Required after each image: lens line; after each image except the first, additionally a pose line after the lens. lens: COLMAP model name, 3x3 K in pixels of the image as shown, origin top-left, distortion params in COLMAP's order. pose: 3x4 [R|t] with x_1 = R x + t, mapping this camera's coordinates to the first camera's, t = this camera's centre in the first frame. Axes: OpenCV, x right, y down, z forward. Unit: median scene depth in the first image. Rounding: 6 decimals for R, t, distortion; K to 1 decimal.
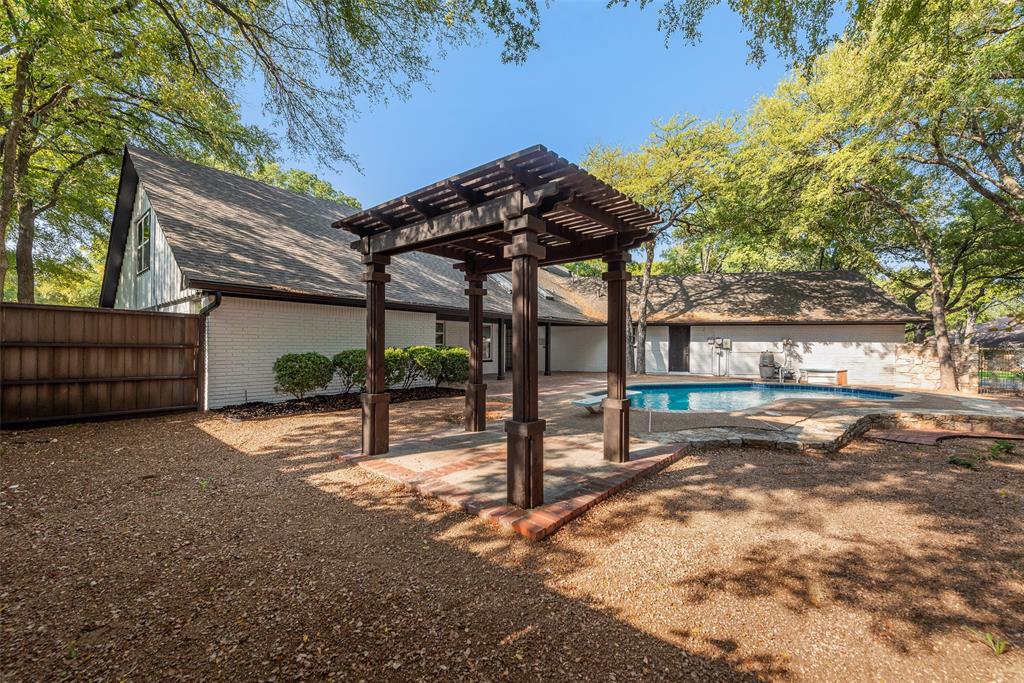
lens RADIAL K [[412.8, 0, 511.2], [0, 412.8, 345.6], [0, 0, 1]] dist [-0.009750, 0.000358]
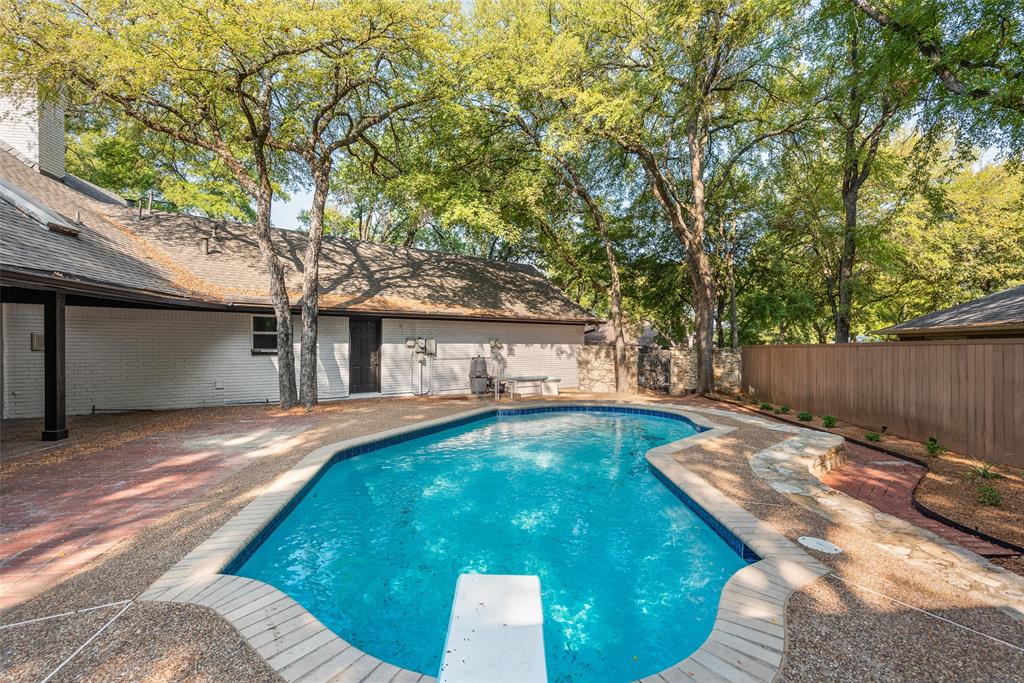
lens RADIAL K [[455.2, 0, 512.3], [0, 455.2, 347.3], [0, 0, 1]] dist [0.001113, 0.000054]
pose [[0.668677, -0.010154, 0.743483, 0.055074], [0.003310, 0.999937, 0.010679, -0.010351], [-0.743545, -0.004680, 0.668669, 0.393830]]
